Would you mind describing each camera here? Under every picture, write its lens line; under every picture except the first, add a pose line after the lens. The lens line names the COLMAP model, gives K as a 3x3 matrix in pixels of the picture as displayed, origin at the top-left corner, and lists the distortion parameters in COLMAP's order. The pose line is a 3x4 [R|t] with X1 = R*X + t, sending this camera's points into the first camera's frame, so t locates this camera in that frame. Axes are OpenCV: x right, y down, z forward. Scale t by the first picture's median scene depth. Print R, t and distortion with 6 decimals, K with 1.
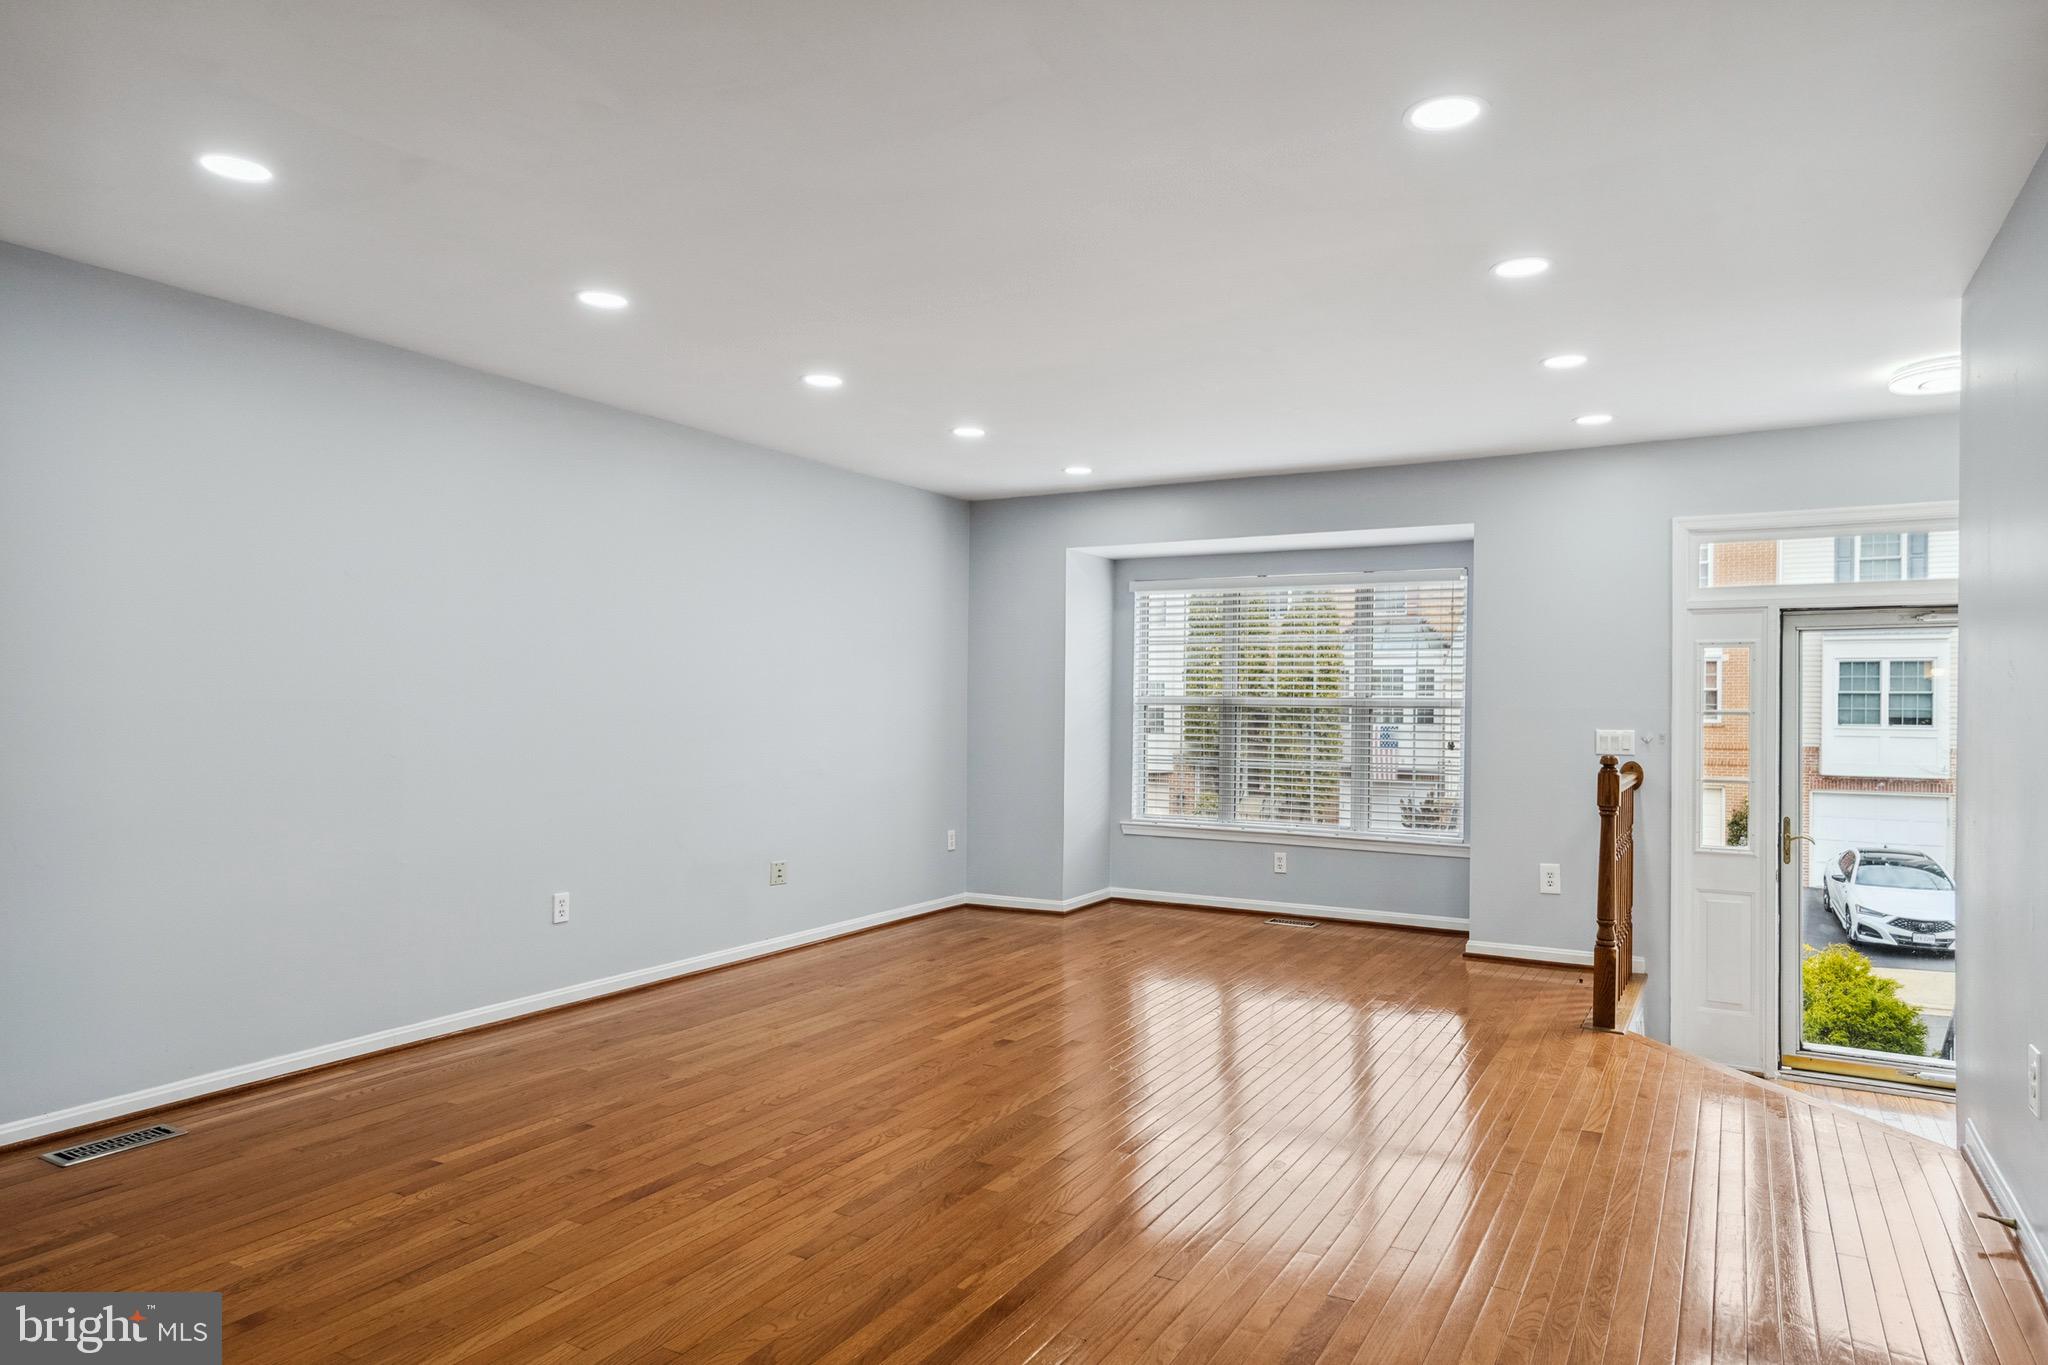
lens RADIAL K [[1212.6, 0, 1024.7], [0, 1212.6, 694.2], [0, 0, 1]] dist [0.002732, 0.001169]
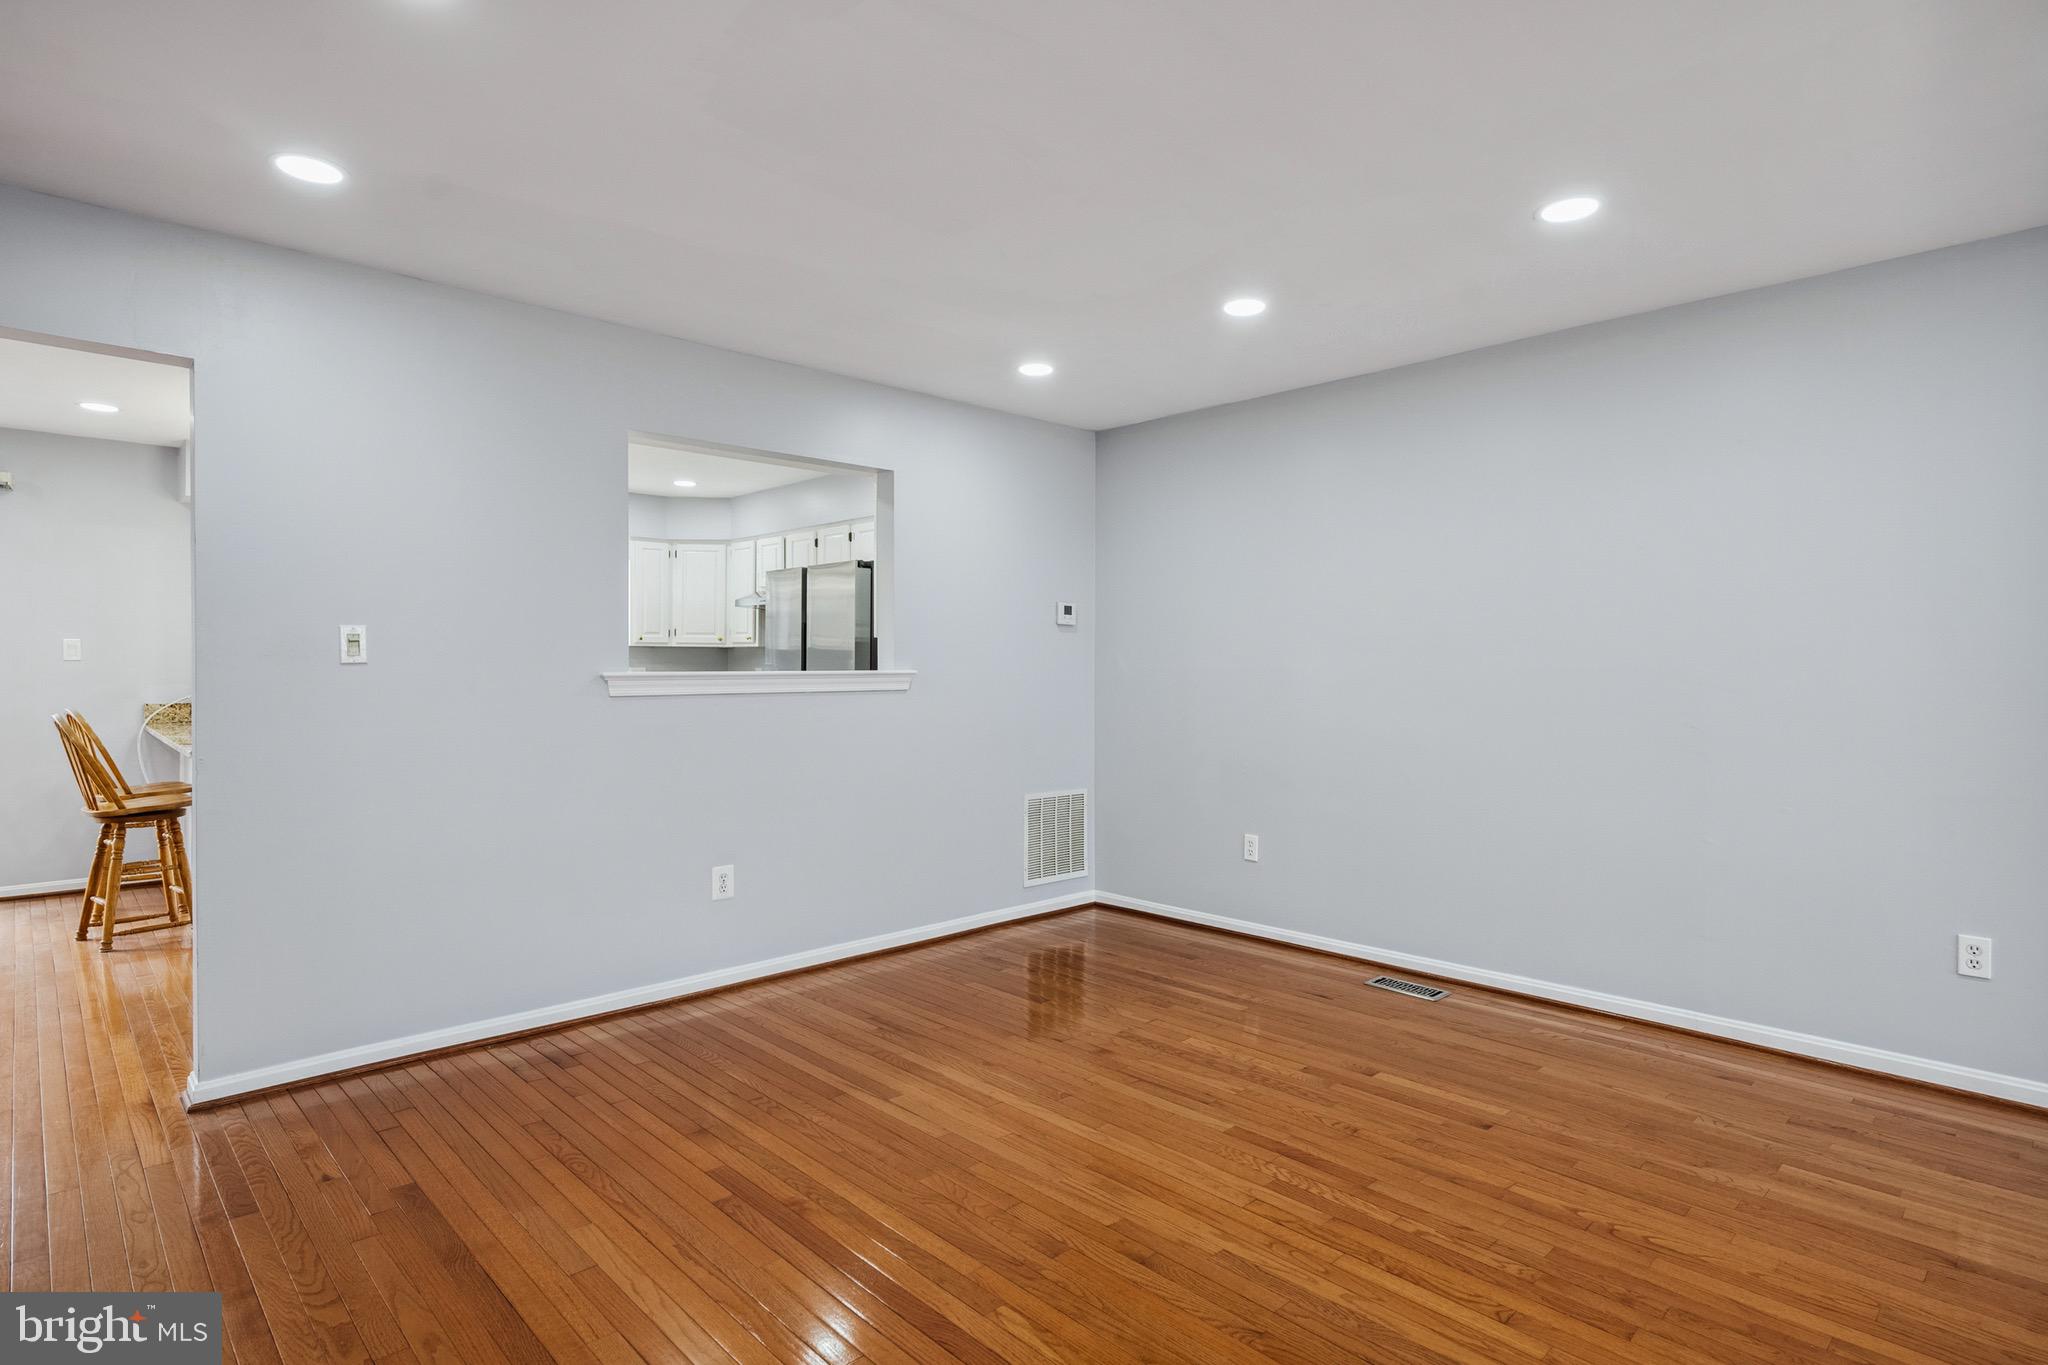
lens RADIAL K [[1060.0, 0, 1039.0], [0, 1060.0, 679.2], [0, 0, 1]] dist [-0.007938, 0.002549]
pose [[-0.261882, 0.007179, -0.965073, 0.524870], [0.002333, 0.999974, 0.006805, 0.012775], [0.965097, -0.000470, -0.261892, 0.933841]]
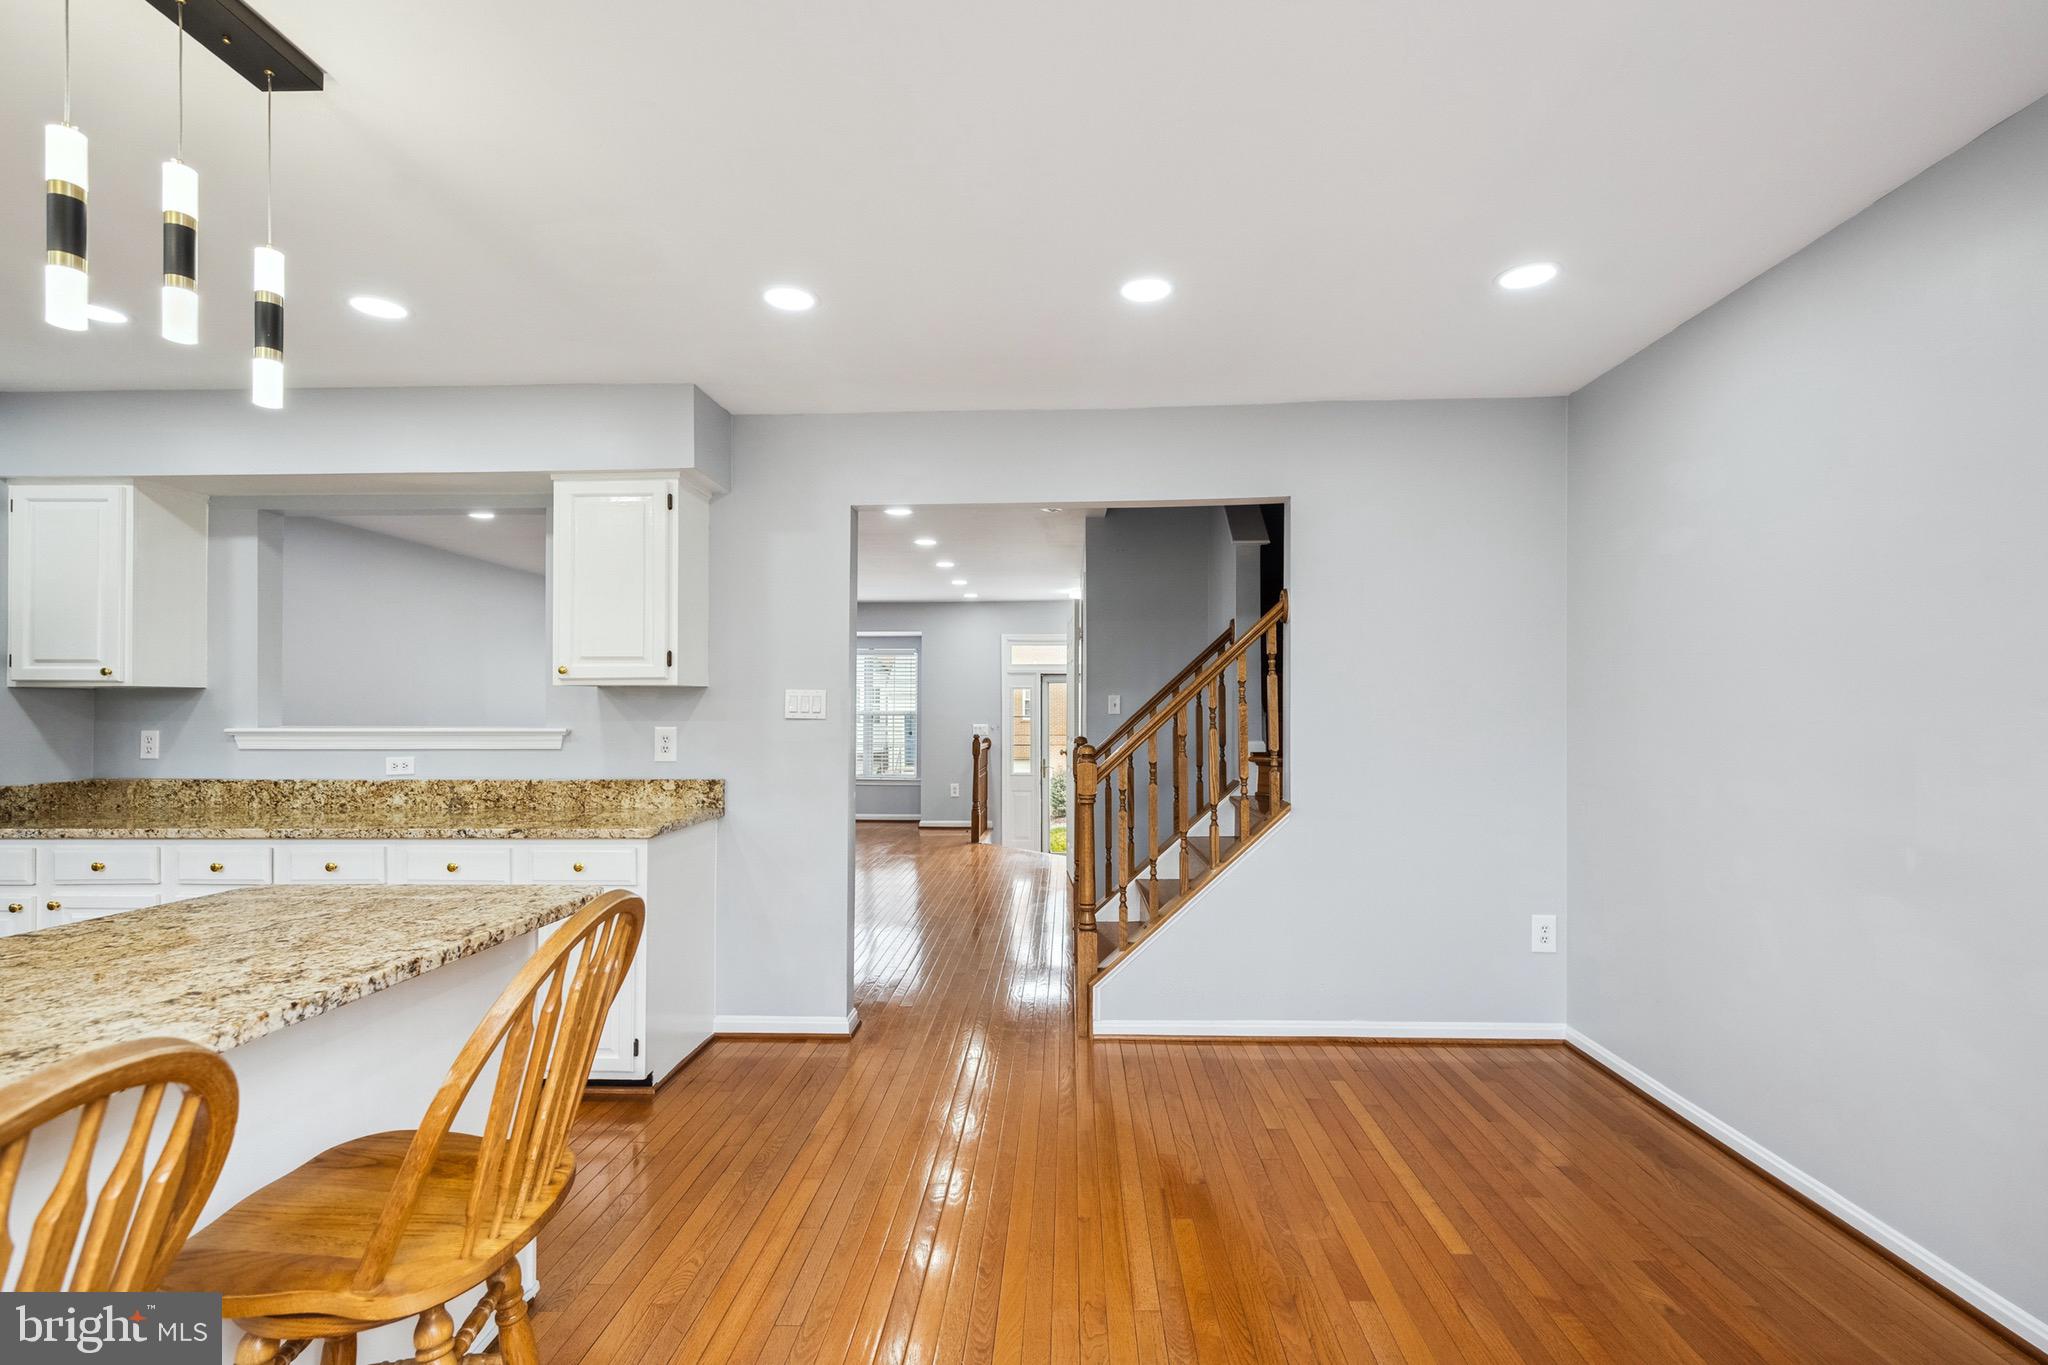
lens RADIAL K [[924.1, 0, 1027.9], [0, 924.1, 698.3], [0, 0, 1]] dist [-0.002064, 0.000081]
pose [[0.880787, -0.001661, 0.473511, -0.262092], [0.002800, 0.999995, -0.001702, -0.016217], [-0.473505, 0.002825, 0.880786, -0.583711]]
